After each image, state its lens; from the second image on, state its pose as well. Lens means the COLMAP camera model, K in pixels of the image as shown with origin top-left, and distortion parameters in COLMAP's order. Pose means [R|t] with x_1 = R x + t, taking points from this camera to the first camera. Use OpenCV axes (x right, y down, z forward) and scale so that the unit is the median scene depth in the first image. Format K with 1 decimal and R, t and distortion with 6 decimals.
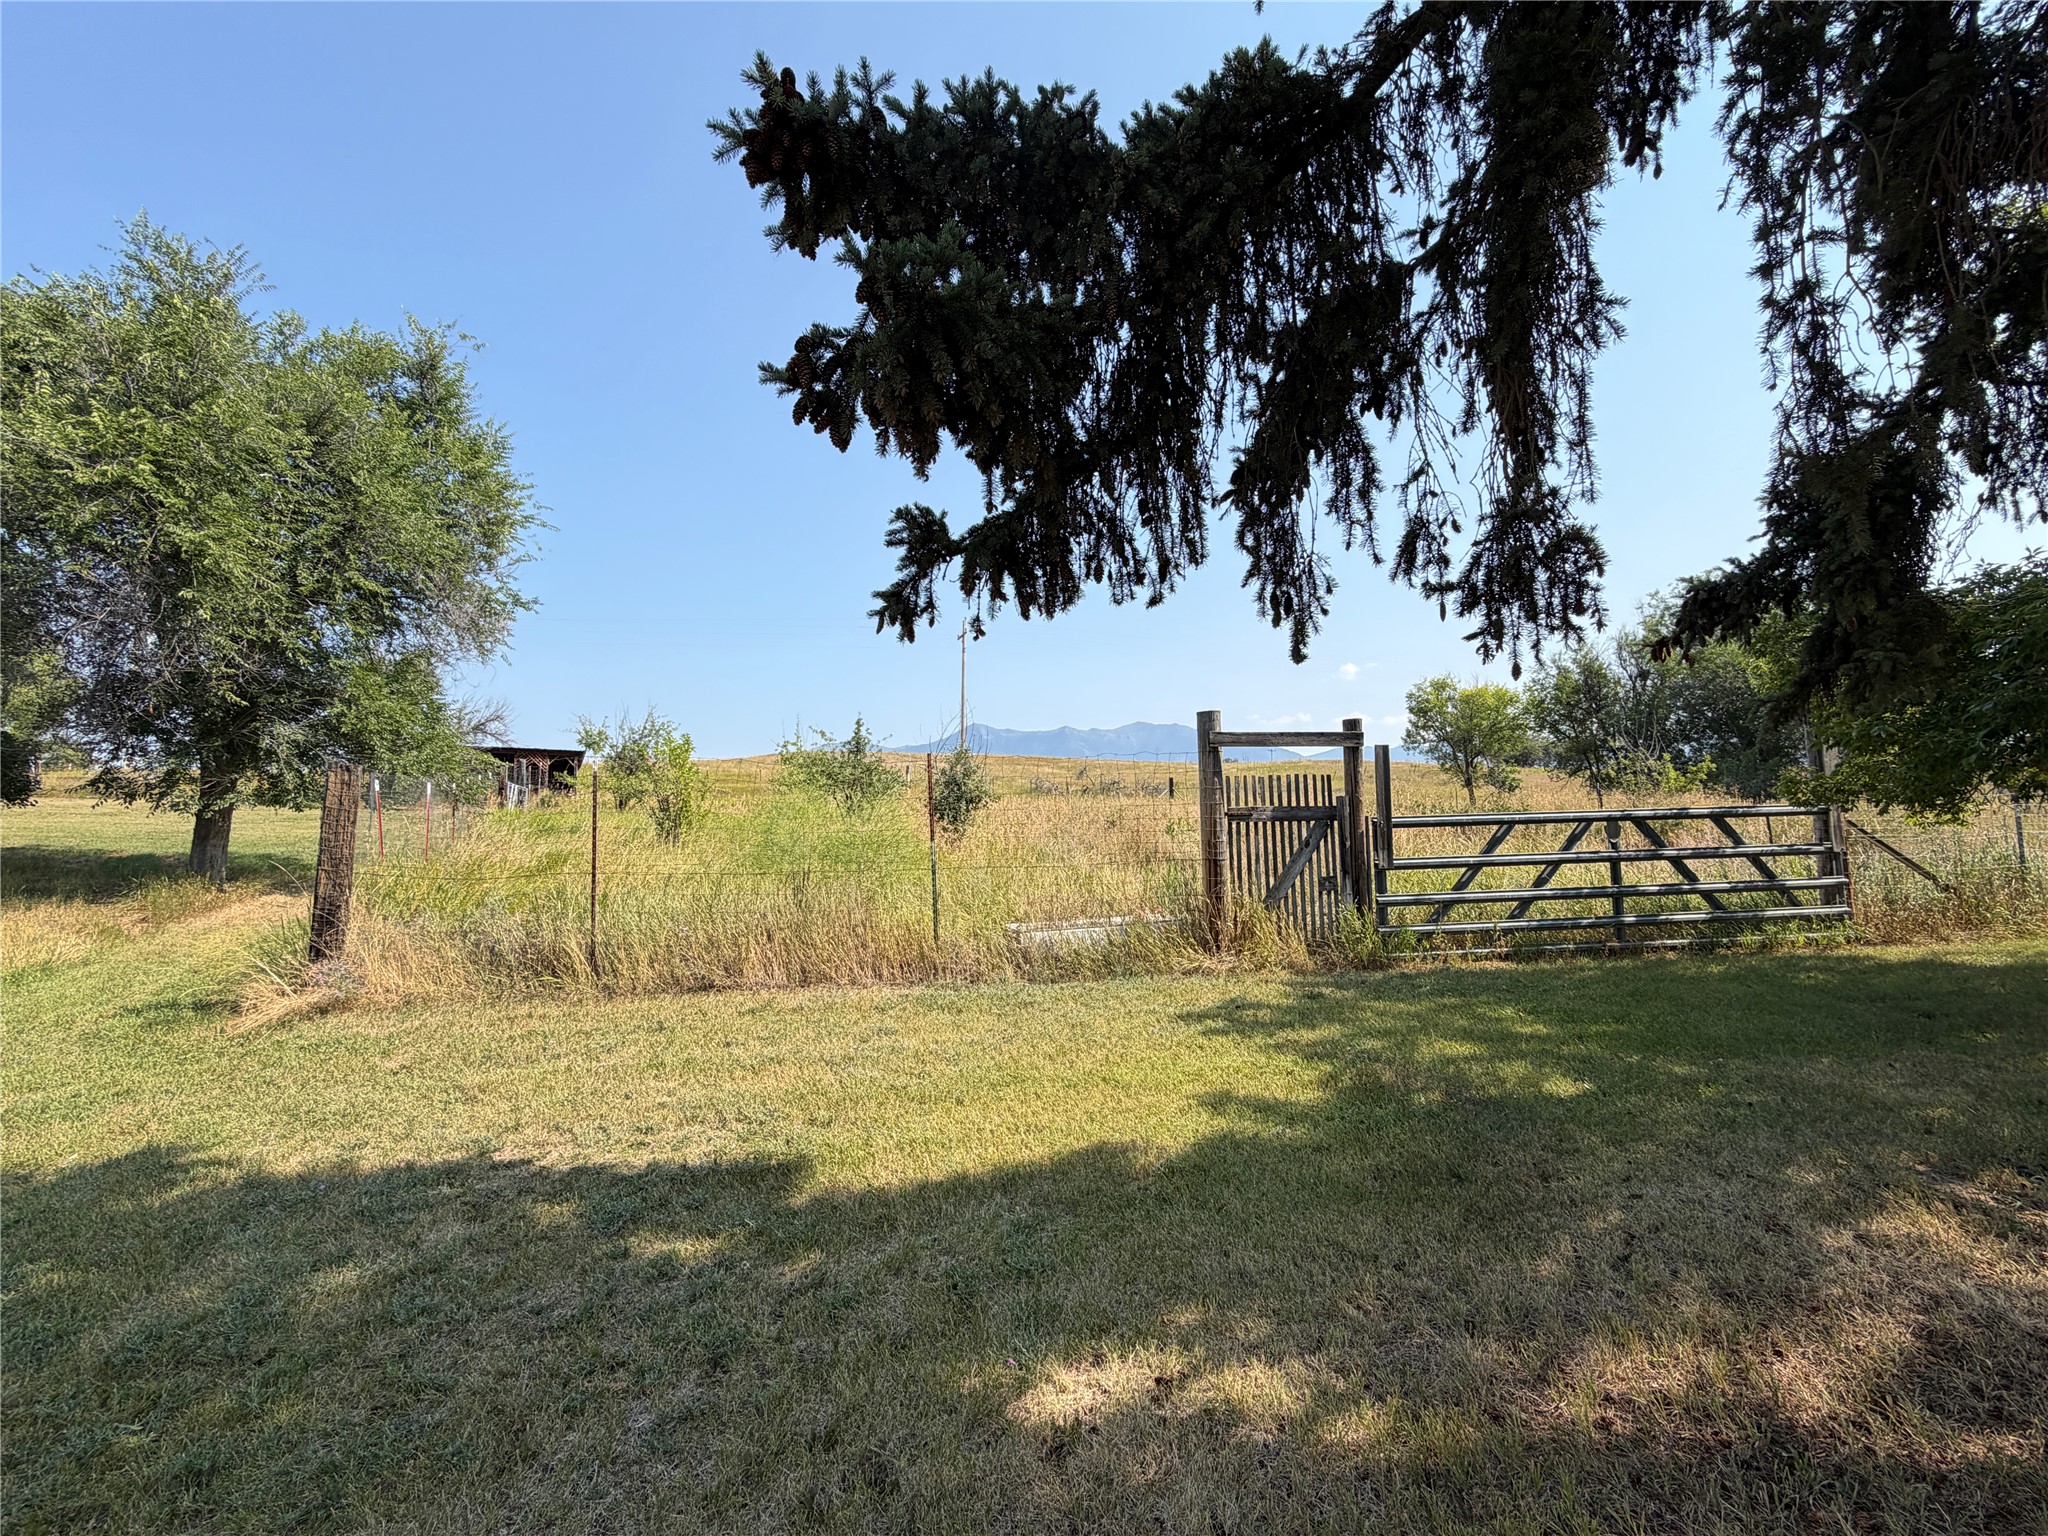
lens RADIAL K [[849.4, 0, 1024.0], [0, 849.4, 768.0], [0, 0, 1]] dist [0.001654, 0.000361]
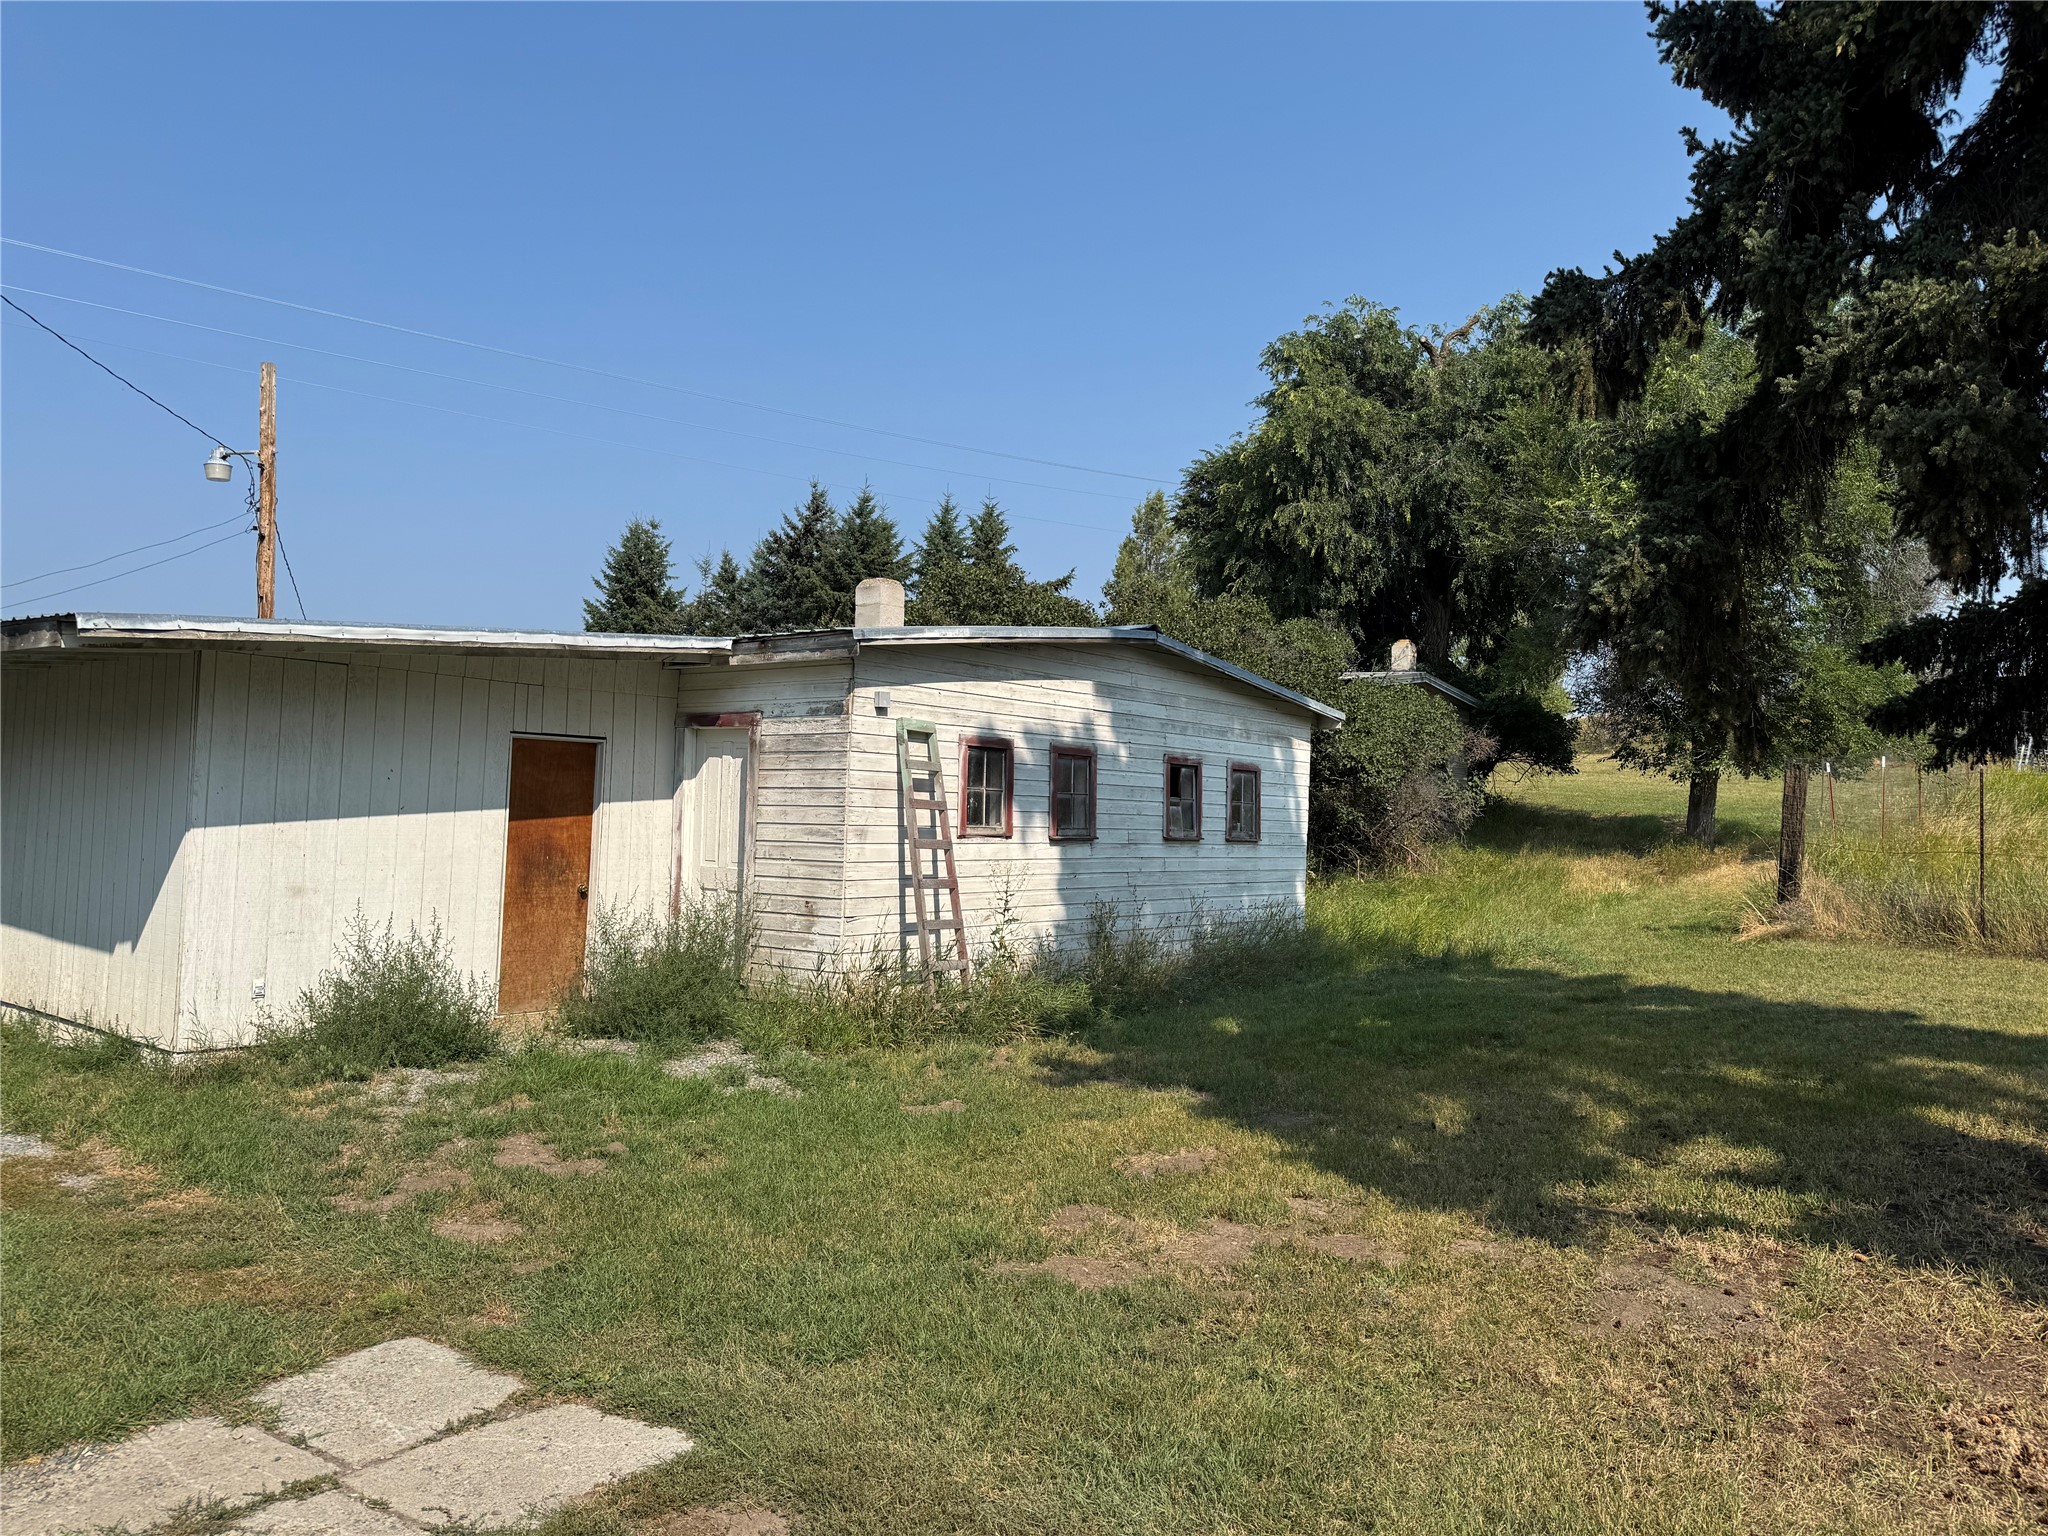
lens RADIAL K [[1420.9, 0, 1024.0], [0, 1420.9, 768.0], [0, 0, 1]] dist [0.129775, -0.161552]
pose [[0.378163, 0.003562, -0.925732, 0.683346], [0.056046, 0.998070, 0.026735, -0.097671], [0.924041, -0.061994, 0.377233, -0.781261]]
